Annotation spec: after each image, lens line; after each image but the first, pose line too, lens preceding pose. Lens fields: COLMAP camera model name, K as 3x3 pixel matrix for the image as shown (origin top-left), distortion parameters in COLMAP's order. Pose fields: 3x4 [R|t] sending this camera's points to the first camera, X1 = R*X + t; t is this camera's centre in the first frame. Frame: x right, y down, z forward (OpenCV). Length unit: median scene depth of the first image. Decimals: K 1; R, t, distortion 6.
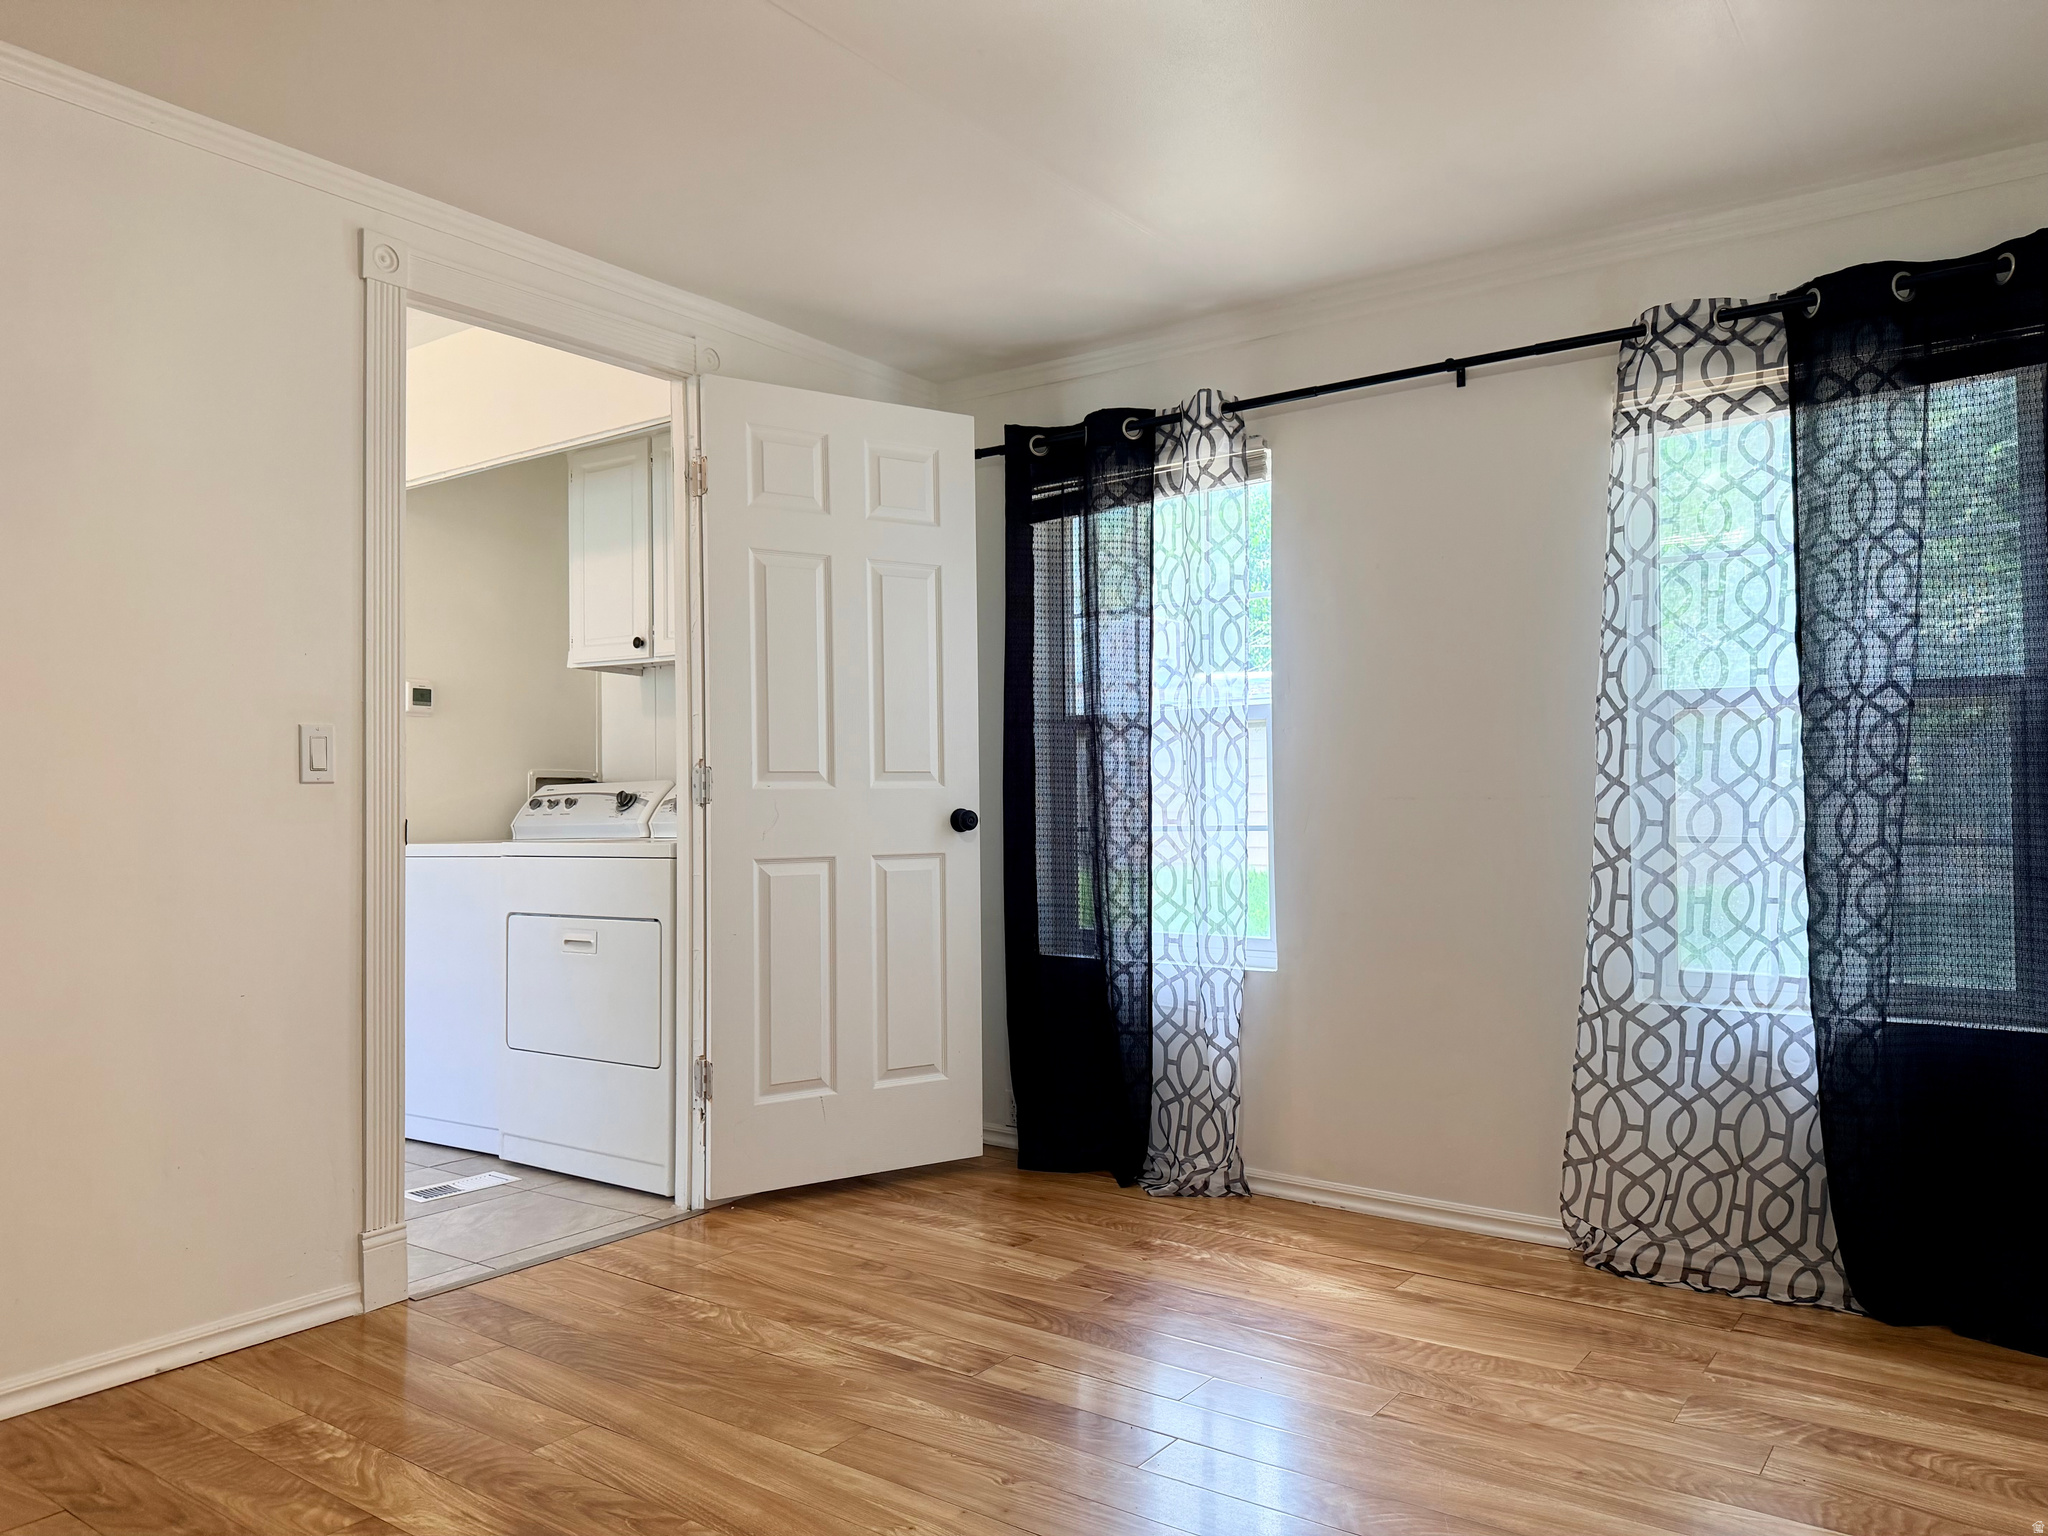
lens RADIAL K [[1455.8, 0, 1021.6], [0, 1455.8, 780.9], [0, 0, 1]] dist [0.021662, -0.032446]
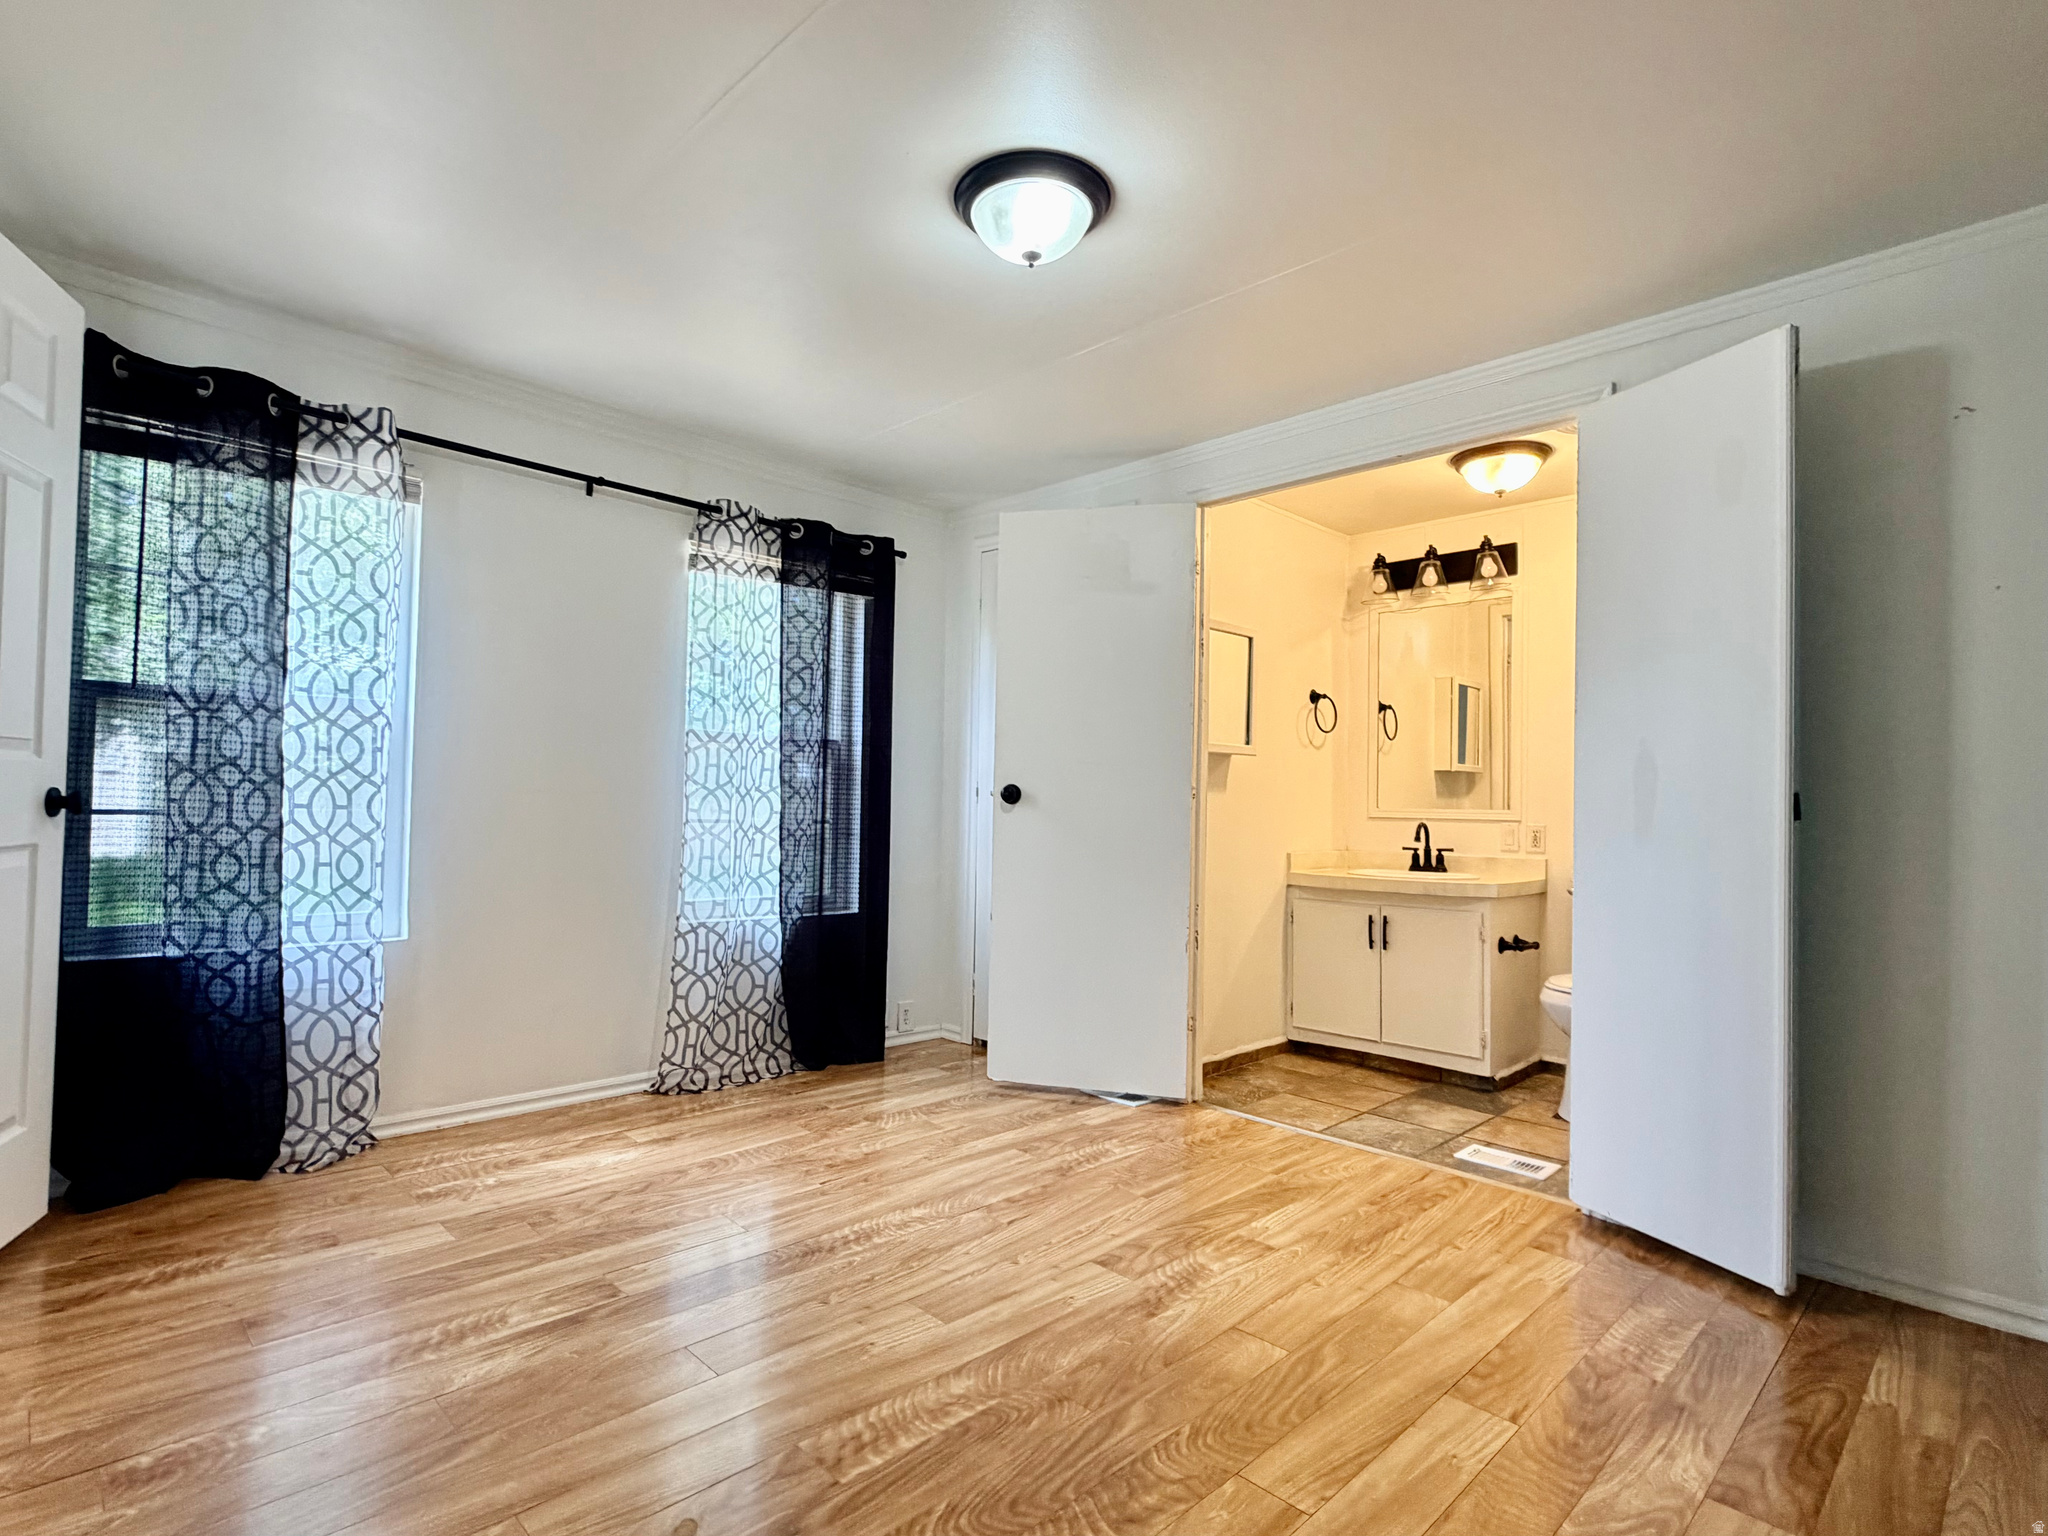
lens RADIAL K [[1034.6, 0, 1011.1], [0, 1034.6, 762.1], [0, 0, 1]] dist [0.018827, -0.002373]
pose [[0.160885, 0.051262, 0.985641, -0.675308], [-0.044467, 0.998013, -0.044647, 0.011956], [-0.985971, -0.036646, 0.162845, 0.488885]]
